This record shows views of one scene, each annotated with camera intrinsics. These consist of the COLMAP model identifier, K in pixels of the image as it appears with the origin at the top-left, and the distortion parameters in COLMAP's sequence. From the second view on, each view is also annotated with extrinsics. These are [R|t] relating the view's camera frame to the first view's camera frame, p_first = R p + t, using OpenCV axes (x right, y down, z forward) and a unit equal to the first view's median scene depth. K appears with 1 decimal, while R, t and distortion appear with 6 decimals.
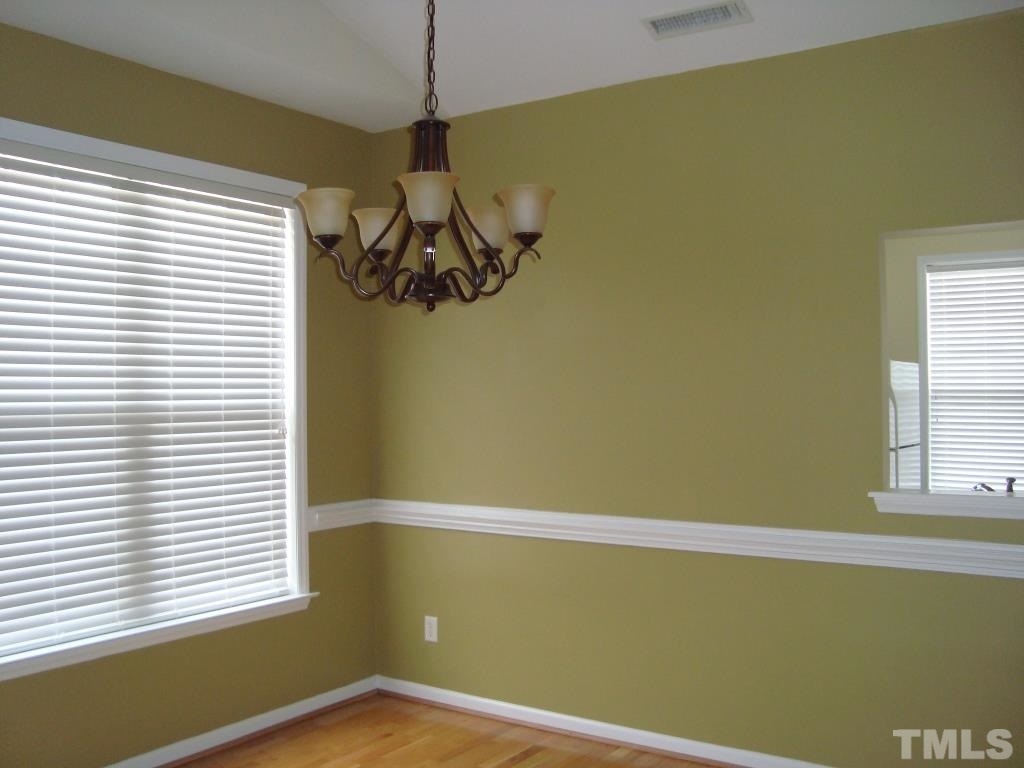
lens RADIAL K [[1009.4, 0, 512.0], [0, 1009.4, 384.0], [0, 0, 1]] dist [-0.230822, 0.257008]
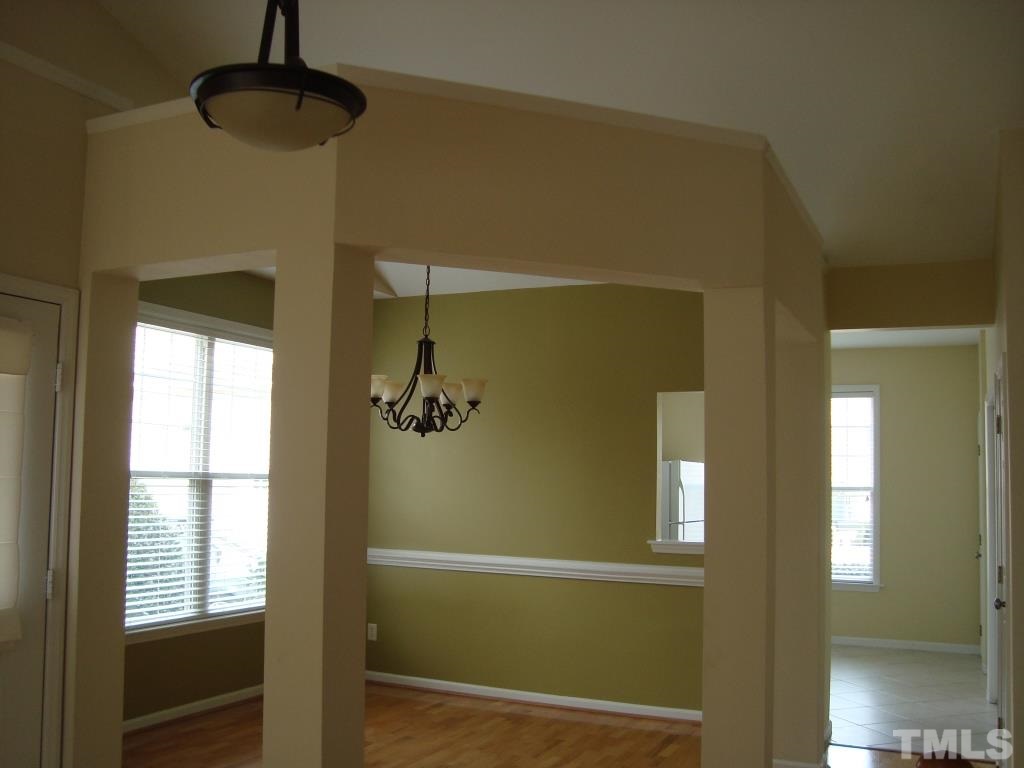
lens RADIAL K [[1009.4, 0, 512.0], [0, 1009.4, 384.0], [0, 0, 1]] dist [-0.230822, 0.257008]
pose [[0.988961, 0.047587, 0.140330, -0.181673], [-0.035919, 0.995773, -0.084536, -0.012936], [-0.143760, 0.078563, 0.986489, -0.957672]]
